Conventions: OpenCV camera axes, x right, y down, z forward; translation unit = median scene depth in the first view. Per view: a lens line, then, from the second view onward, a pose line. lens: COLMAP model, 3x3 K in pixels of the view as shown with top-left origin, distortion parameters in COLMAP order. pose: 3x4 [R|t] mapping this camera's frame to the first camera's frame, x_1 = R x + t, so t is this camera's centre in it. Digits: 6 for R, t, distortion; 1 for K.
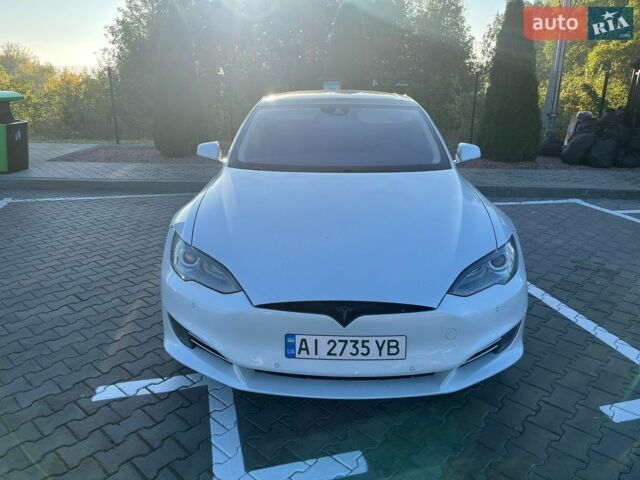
lens RADIAL K [[462.4, 0, 320.0], [0, 462.4, 240.0], [0, 0, 1]] dist [0.017599, -0.003485]
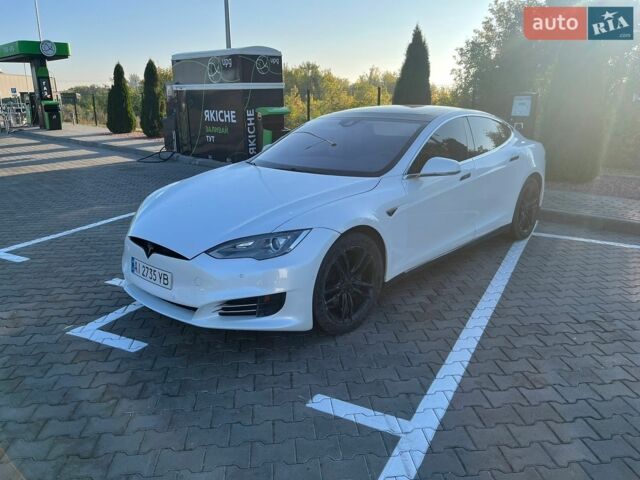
lens RADIAL K [[462.4, 0, 320.0], [0, 462.4, 240.0], [0, 0, 1]] dist [0.017599, -0.003485]
pose [[0.759417, 0.173717, -0.626983, 0.909682], [-0.194090, 0.980304, 0.036524, -0.023436], [0.620979, 0.093954, 0.778176, 0.101003]]
